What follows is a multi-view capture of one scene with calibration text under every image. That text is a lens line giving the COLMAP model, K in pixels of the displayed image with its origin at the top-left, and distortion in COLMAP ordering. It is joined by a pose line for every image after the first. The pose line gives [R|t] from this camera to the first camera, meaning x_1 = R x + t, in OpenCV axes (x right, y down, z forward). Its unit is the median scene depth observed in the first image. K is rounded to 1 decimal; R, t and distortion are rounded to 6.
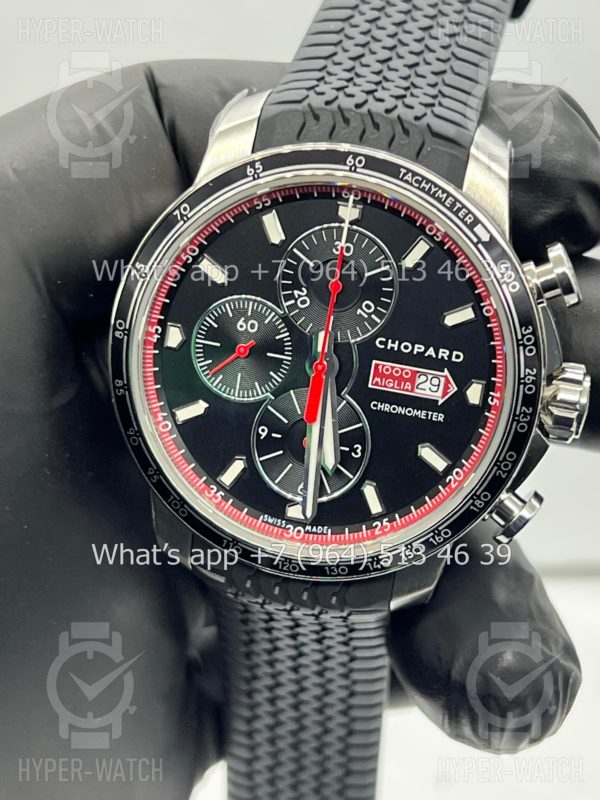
lens RADIAL K [[1923.0, 0, 301.0], [0, 1923.0, 397.9], [0, 0, 1]] dist [0.232006, 0.000000]
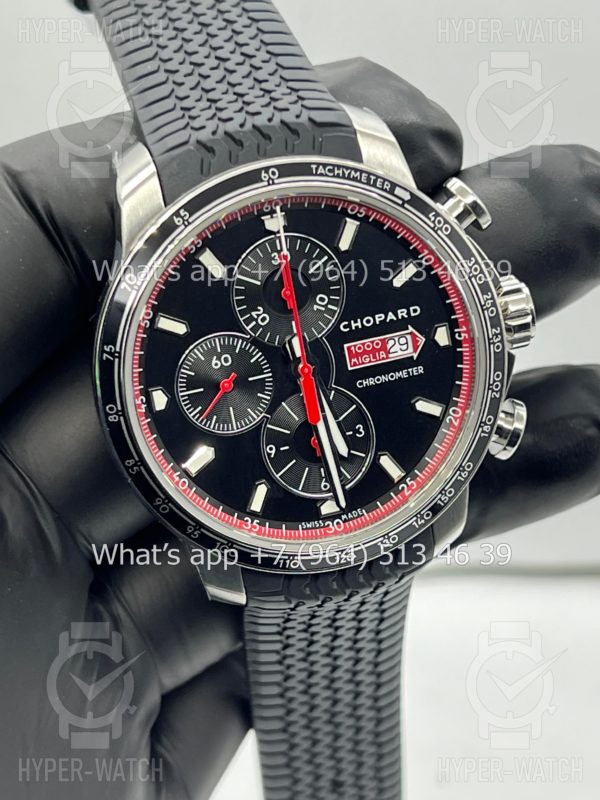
lens RADIAL K [[1923.0, 0, 313.3], [0, 1923.0, 395.7], [0, 0, 1]] dist [0.232006, 0.000000]
pose [[0.875188, -0.392613, 0.282669, -0.286455], [0.390544, 0.918204, 0.066156, -0.070402], [-0.285521, 0.052495, 0.956934, -0.003043]]
